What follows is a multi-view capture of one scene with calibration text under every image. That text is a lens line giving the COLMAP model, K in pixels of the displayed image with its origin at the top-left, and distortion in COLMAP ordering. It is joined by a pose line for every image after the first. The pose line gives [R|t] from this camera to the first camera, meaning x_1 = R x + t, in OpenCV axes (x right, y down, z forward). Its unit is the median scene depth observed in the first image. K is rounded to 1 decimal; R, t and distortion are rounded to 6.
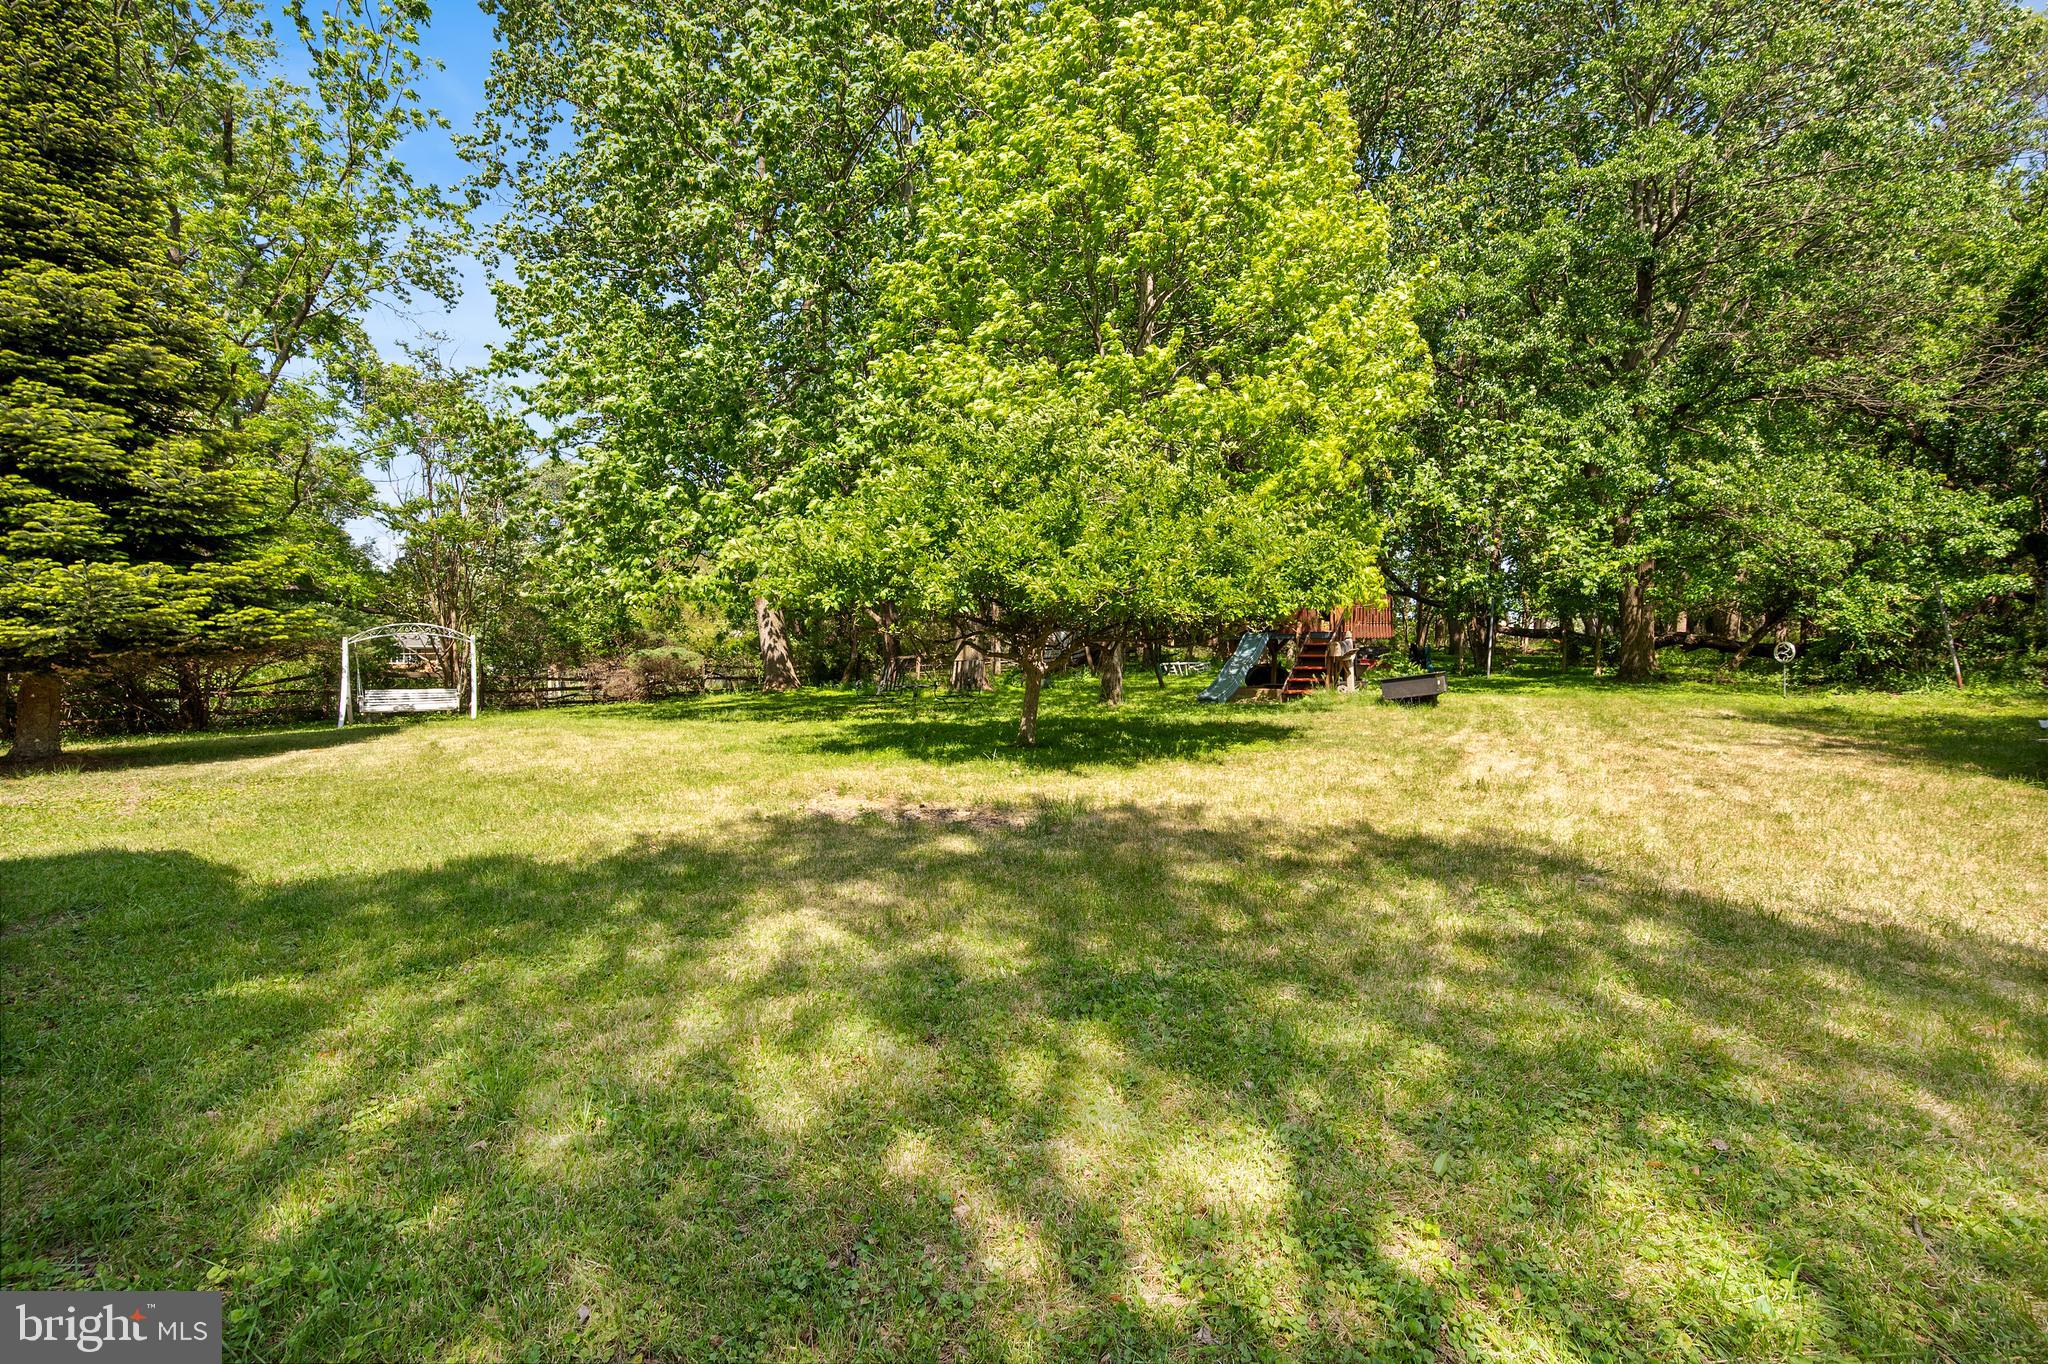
lens RADIAL K [[843.0, 0, 1043.8], [0, 843.0, 670.5], [0, 0, 1]] dist [-0.000850, -0.000132]
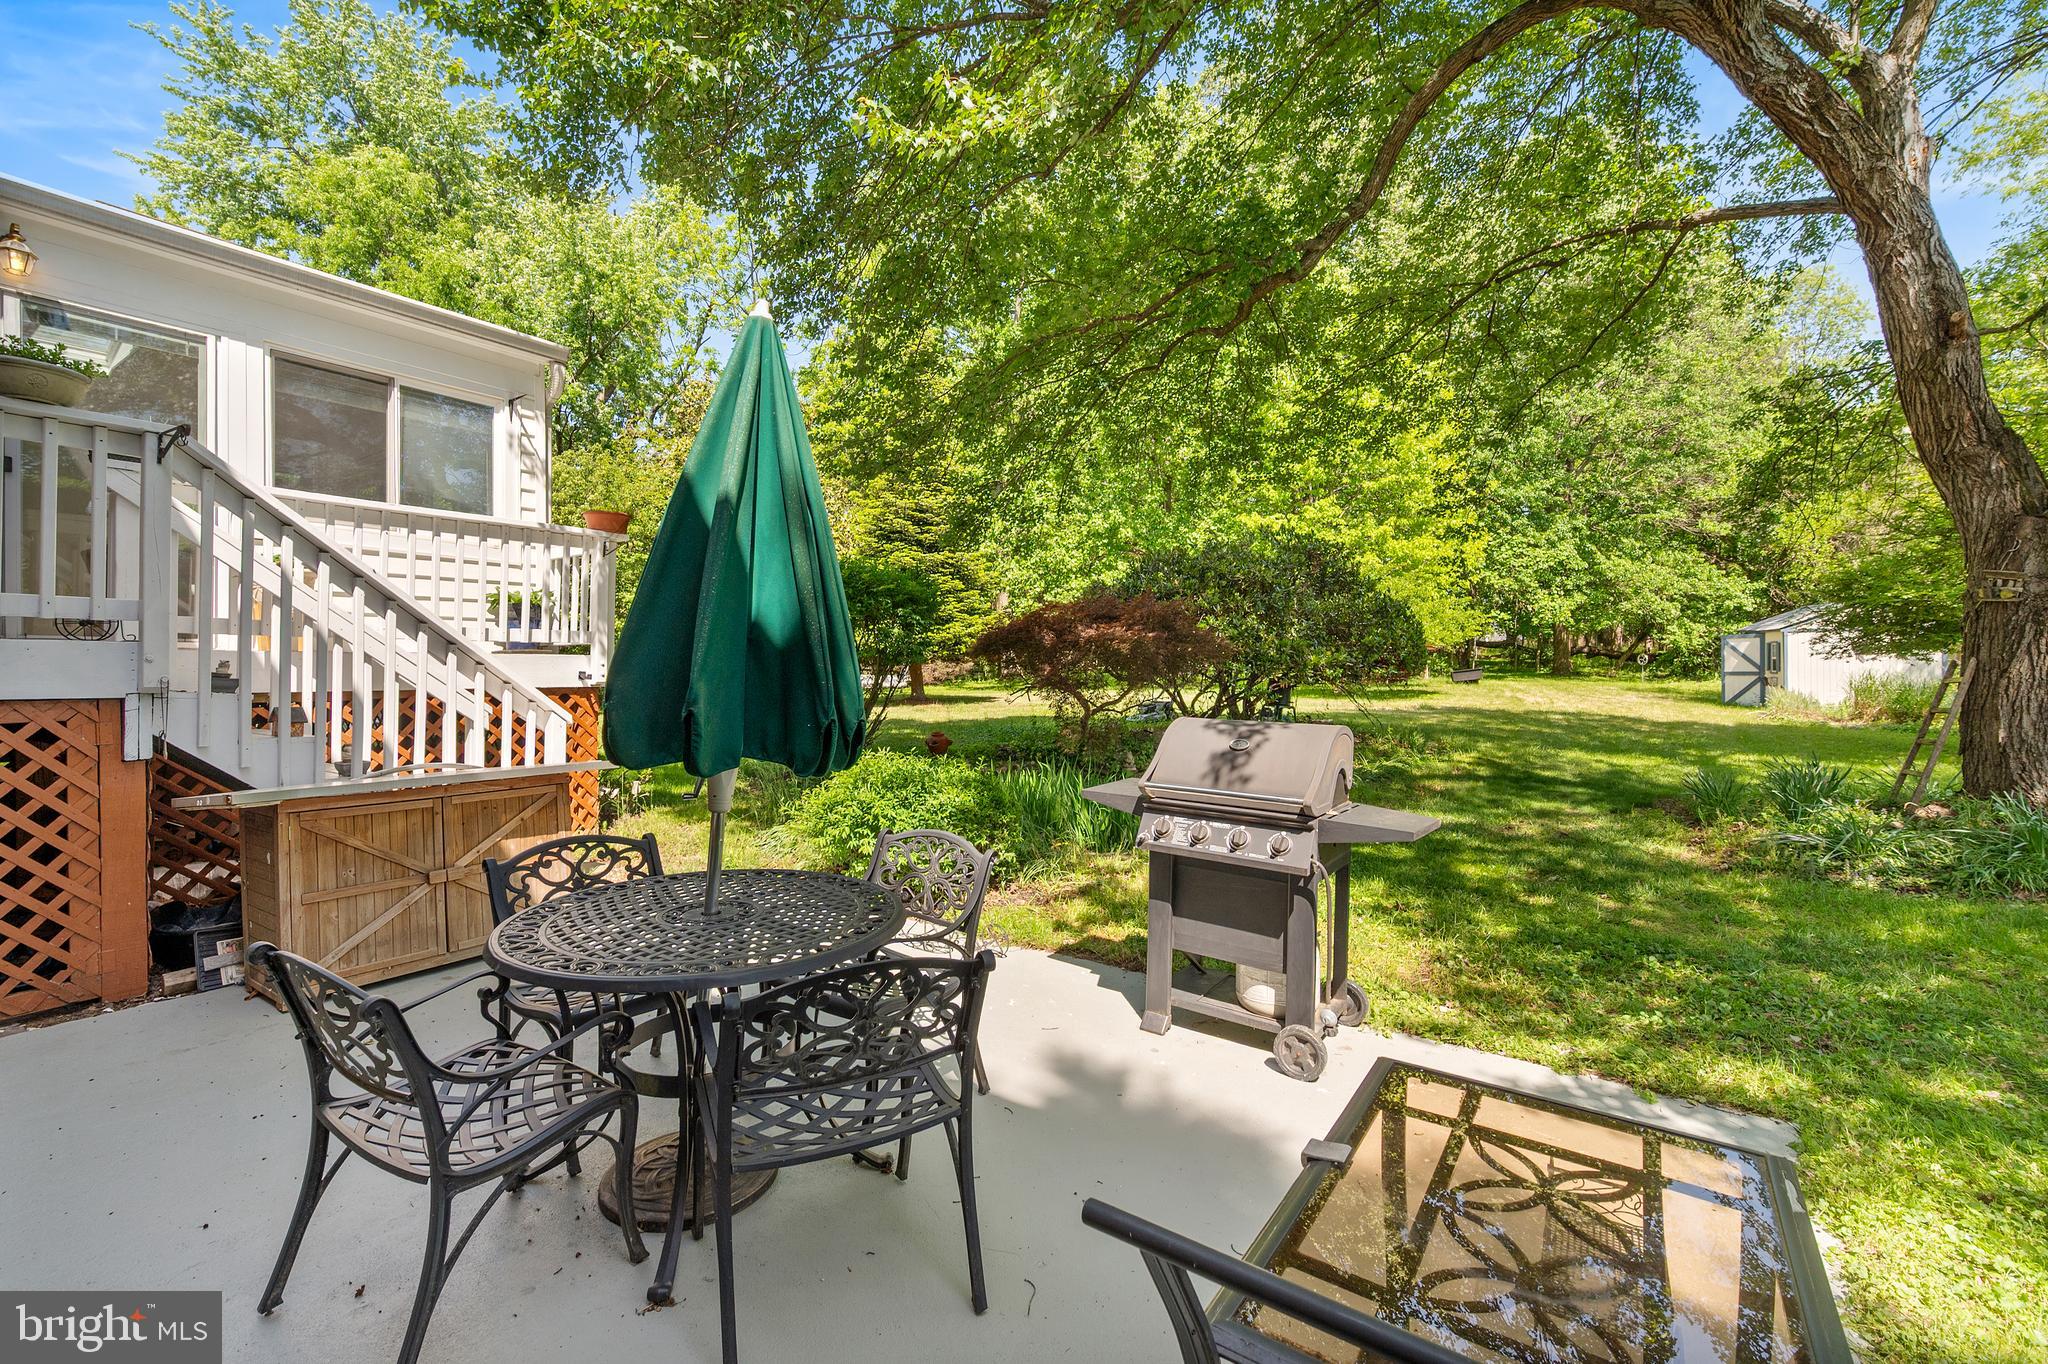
lens RADIAL K [[843.0, 0, 1007.6], [0, 843.0, 681.4], [0, 0, 1]] dist [-0.000850, -0.000132]
pose [[0.998113, 0.005809, 0.061127, -0.586046], [-0.006622, 0.999892, 0.013105, 0.010653], [-0.061044, -0.013485, 0.998044, -0.713374]]
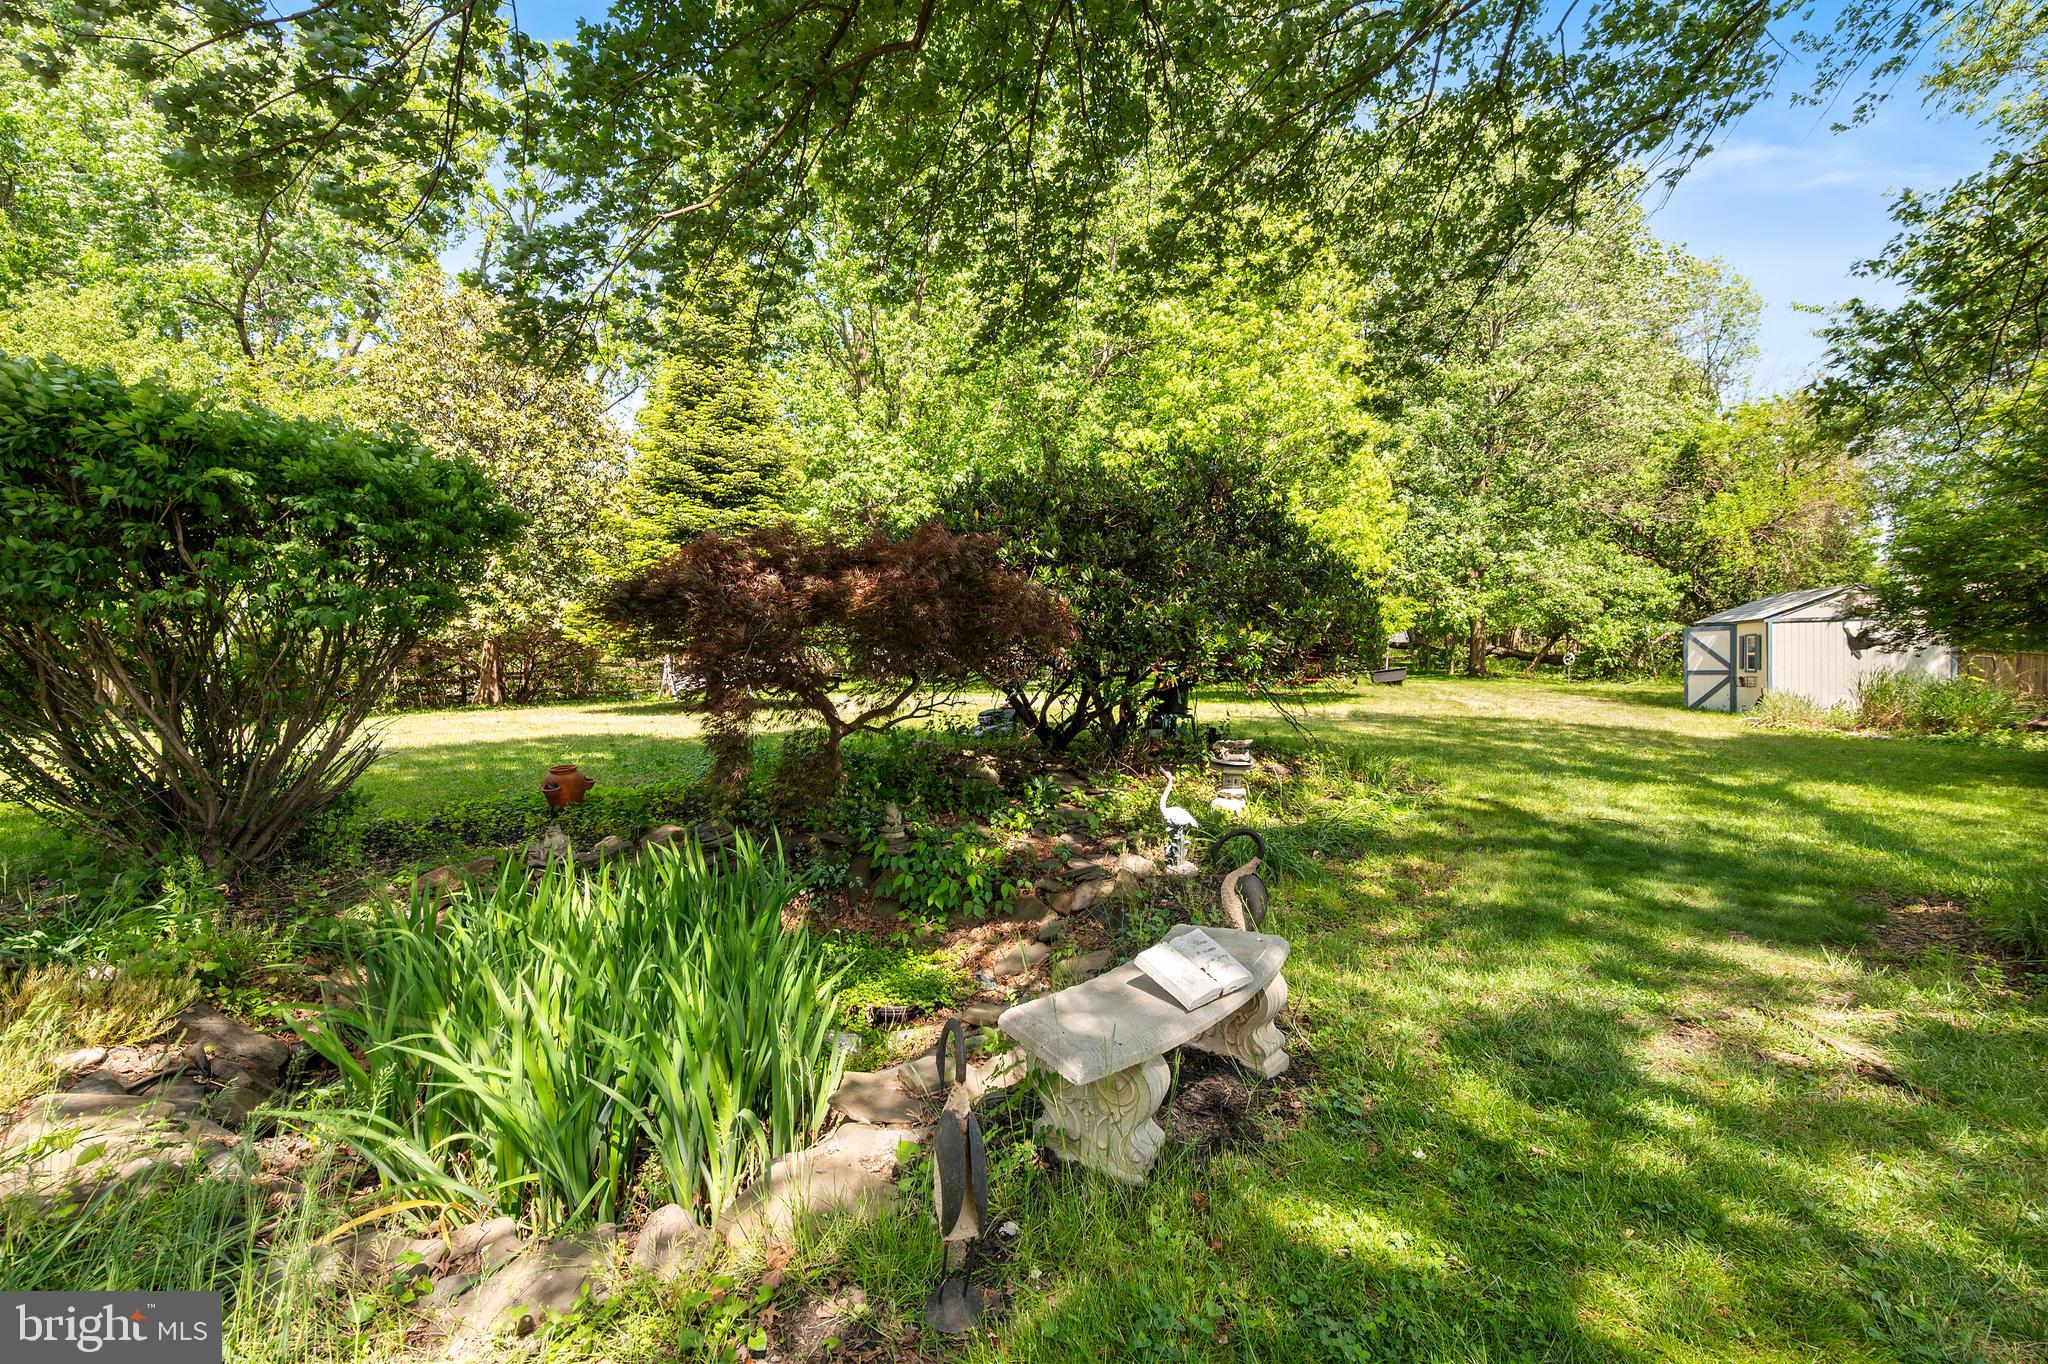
lens RADIAL K [[843.0, 0, 1016.2], [0, 843.0, 668.4], [0, 0, 1]] dist [-0.000850, -0.000132]
pose [[0.985328, 0.010255, 0.170363, -0.465877], [-0.009026, 0.999927, -0.007983, 0.018195], [-0.170433, 0.006328, 0.985349, -0.447924]]
